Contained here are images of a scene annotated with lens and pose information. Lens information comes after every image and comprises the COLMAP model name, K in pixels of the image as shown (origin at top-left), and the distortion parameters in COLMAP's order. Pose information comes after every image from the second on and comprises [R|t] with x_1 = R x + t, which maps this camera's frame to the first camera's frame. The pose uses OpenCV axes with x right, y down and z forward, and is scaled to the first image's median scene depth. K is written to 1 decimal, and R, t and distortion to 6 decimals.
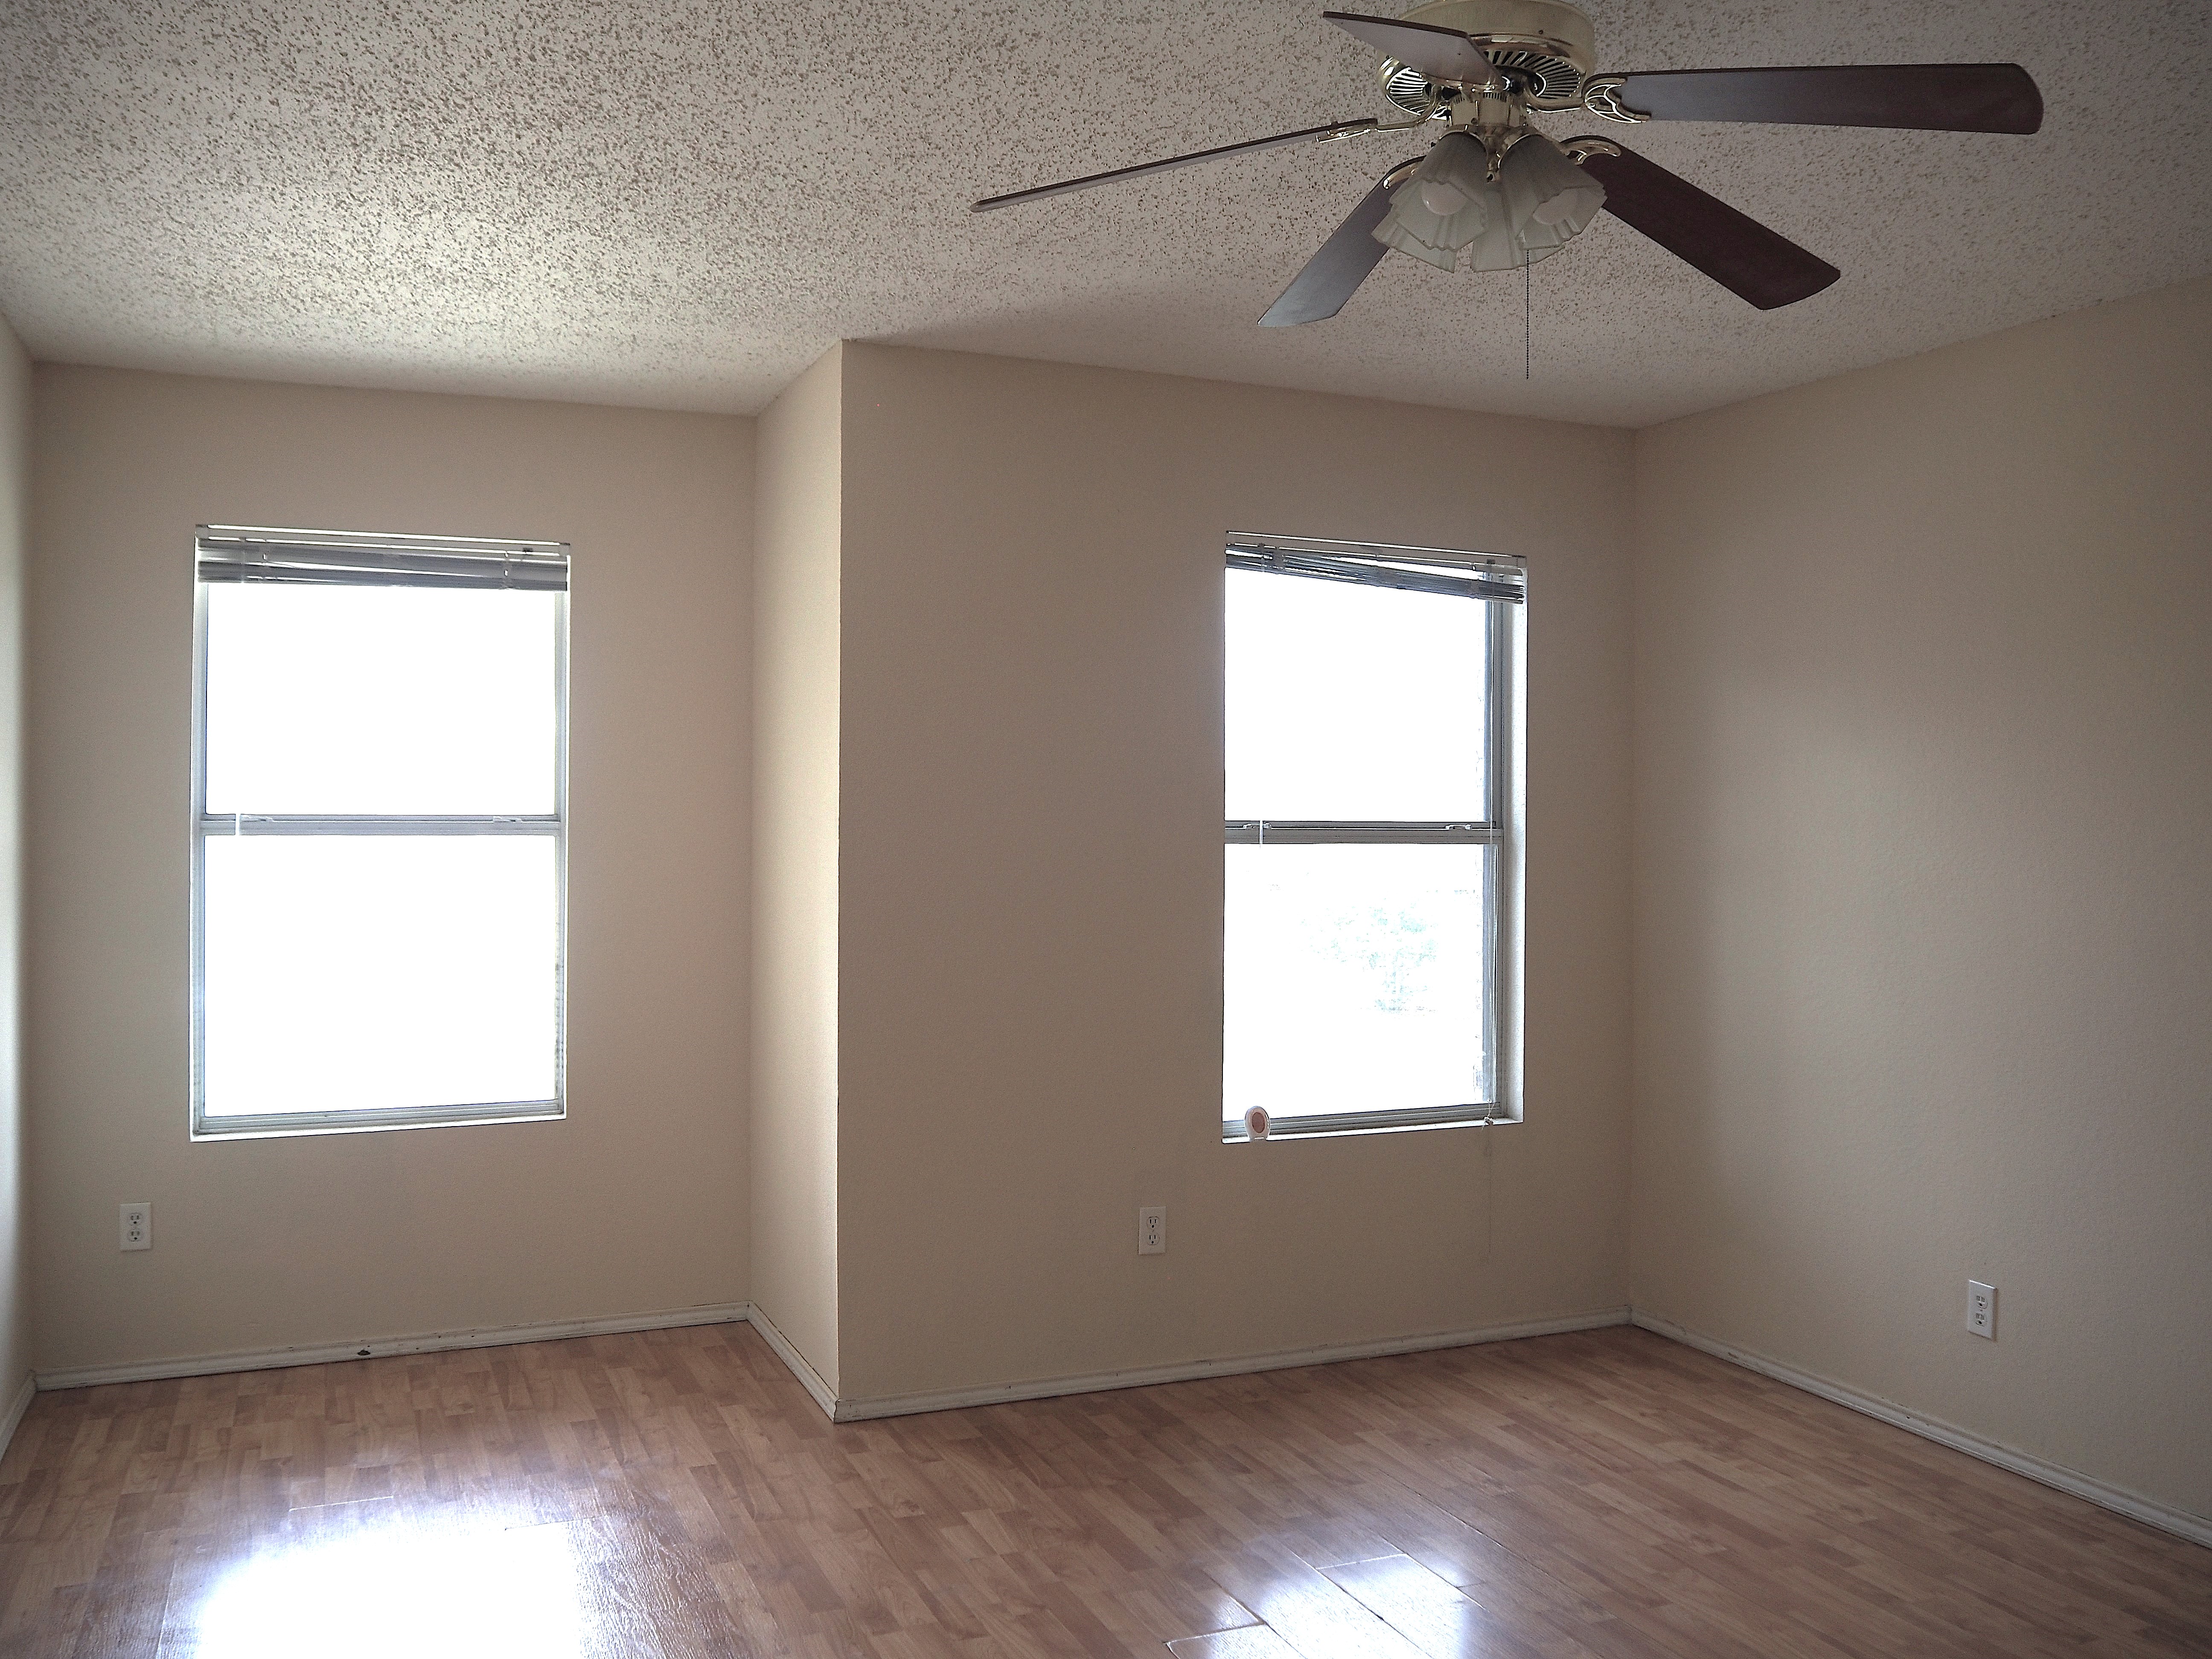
lens RADIAL K [[1865.3, 0, 1106.0], [0, 1865.3, 829.5], [0, 0, 1]] dist [-0.041515, -0.002937]
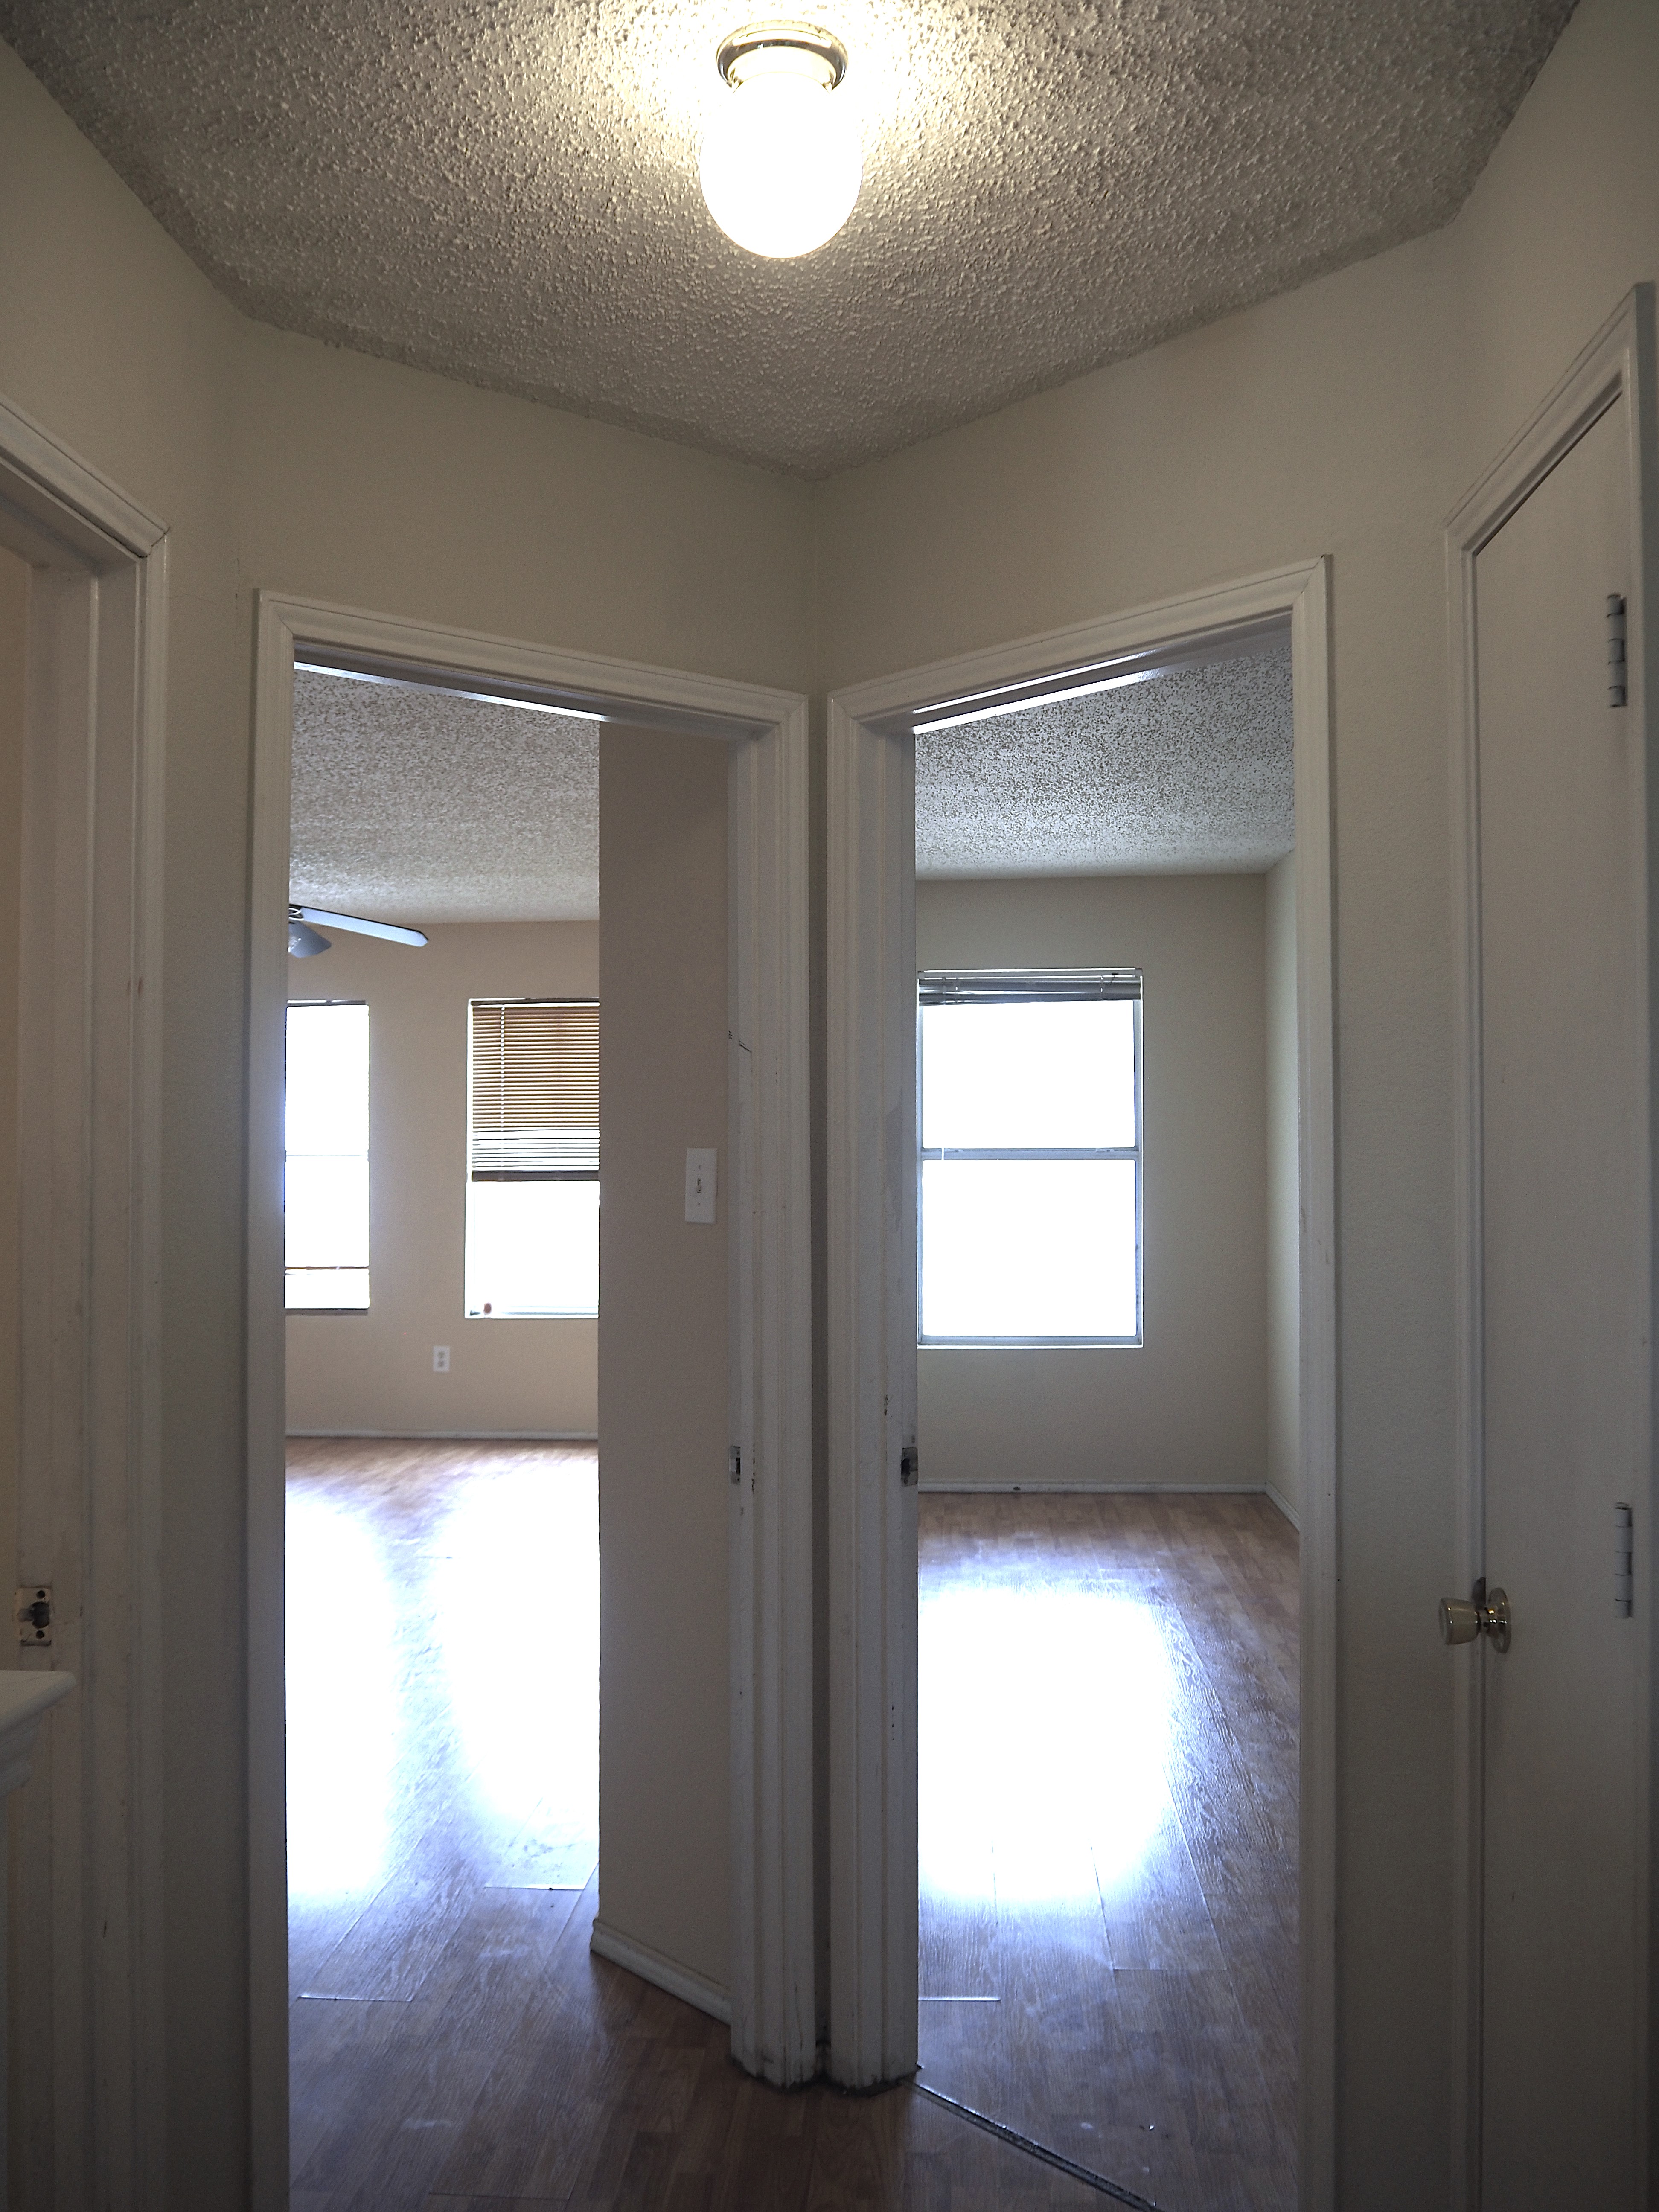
lens RADIAL K [[1865.3, 0, 829.5], [0, 1865.3, 1106.0], [0, 0, 1]] dist [-0.041515, -0.002937]
pose [[0.892303, -0.015105, -0.451184, 0.181887], [0.005696, 0.999737, -0.022205, -0.009218], [0.451400, 0.017244, 0.892155, -0.508177]]
